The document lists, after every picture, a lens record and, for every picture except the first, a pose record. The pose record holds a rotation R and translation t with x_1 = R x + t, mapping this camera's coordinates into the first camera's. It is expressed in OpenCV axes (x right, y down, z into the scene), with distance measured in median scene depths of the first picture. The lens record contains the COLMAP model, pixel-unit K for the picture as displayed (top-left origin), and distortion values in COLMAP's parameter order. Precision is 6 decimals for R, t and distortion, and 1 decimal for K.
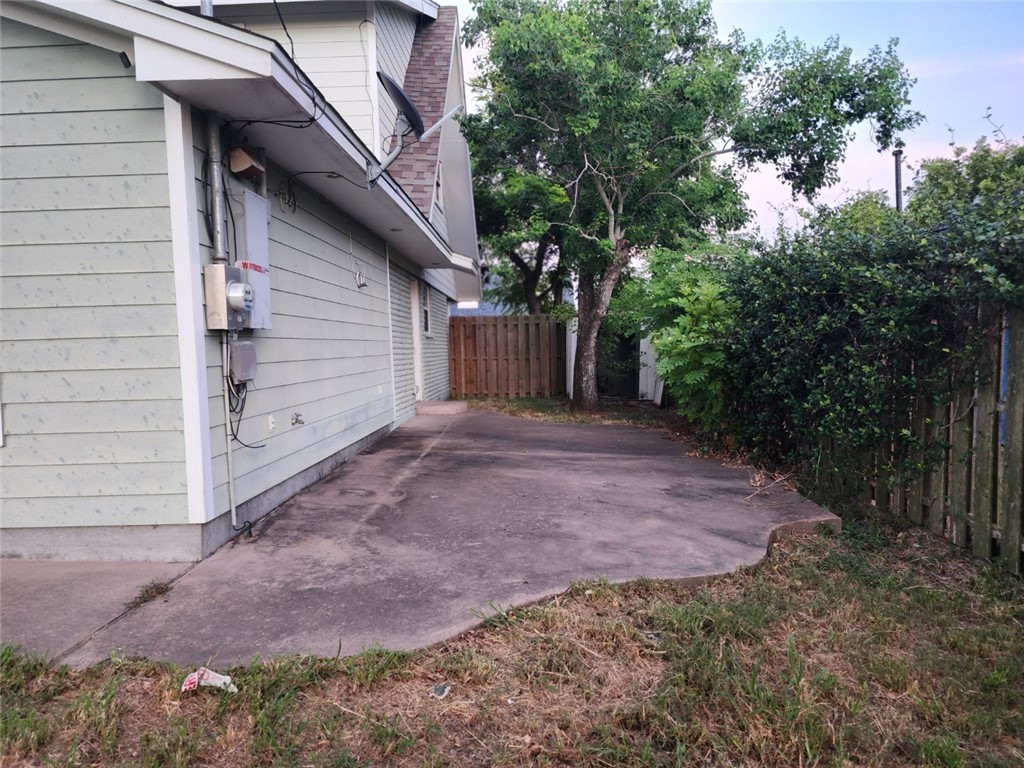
lens RADIAL K [[669.9, 0, 509.2], [0, 669.9, 385.2], [0, 0, 1]] dist [0.007998, 0.001232]
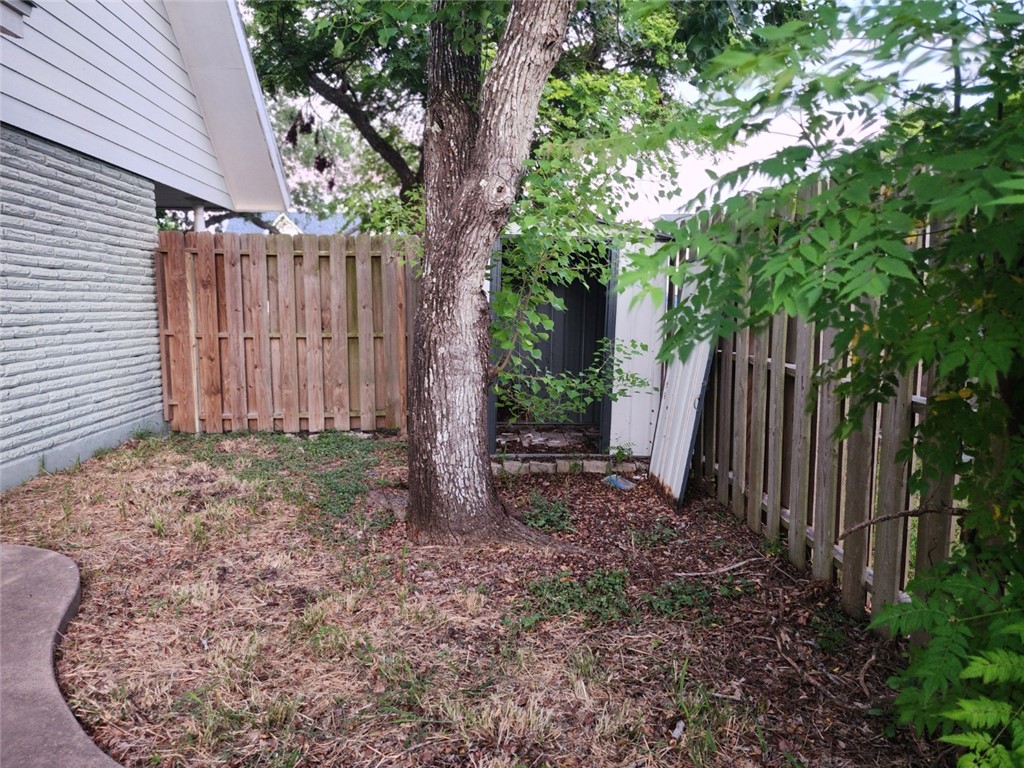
lens RADIAL K [[669.9, 0, 513.7], [0, 669.9, 383.2], [0, 0, 1]] dist [0.007998, 0.001232]
pose [[0.996221, 0.017991, 0.084972, 0.104046], [-0.023240, 0.997855, 0.061194, -0.043887], [-0.083689, -0.062937, 0.994502, 0.623163]]
